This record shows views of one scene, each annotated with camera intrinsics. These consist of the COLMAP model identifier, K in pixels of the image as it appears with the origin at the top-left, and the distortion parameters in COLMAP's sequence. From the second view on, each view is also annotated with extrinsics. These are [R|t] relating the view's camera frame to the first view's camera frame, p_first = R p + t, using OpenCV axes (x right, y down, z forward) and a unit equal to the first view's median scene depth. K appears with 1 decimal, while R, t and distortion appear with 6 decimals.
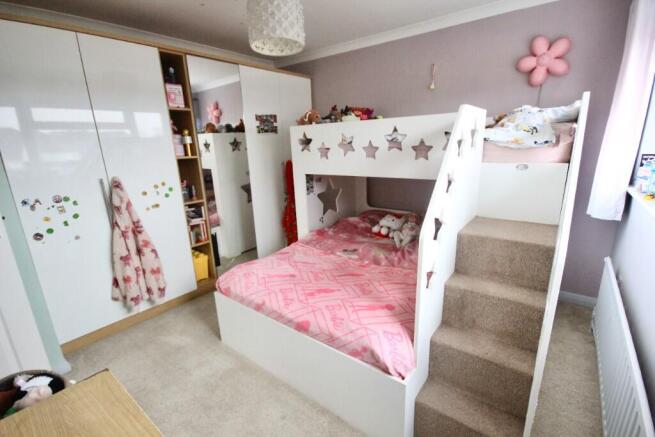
lens RADIAL K [[305.2, 0, 330.0], [0, 305.2, 225.5], [0, 0, 1]] dist [0.002669, 0.000107]
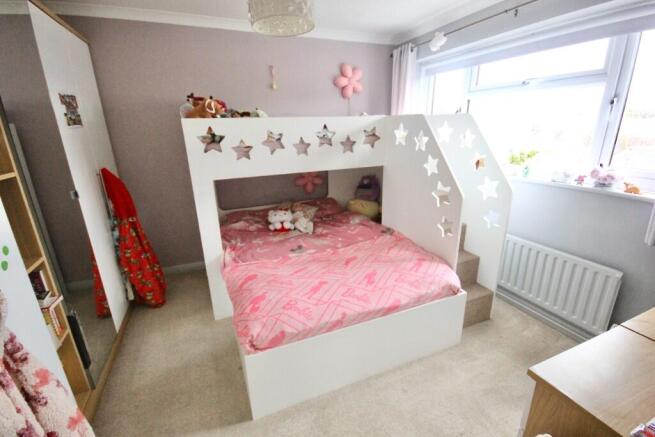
lens RADIAL K [[305.2, 0, 330.0], [0, 305.2, 225.5], [0, 0, 1]] dist [0.002669, 0.000107]
pose [[0.481947, -0.251491, 0.839333, -0.757318], [0.238079, 0.959470, 0.150783, -0.124416], [-0.843235, 0.127158, 0.522289, 0.415832]]
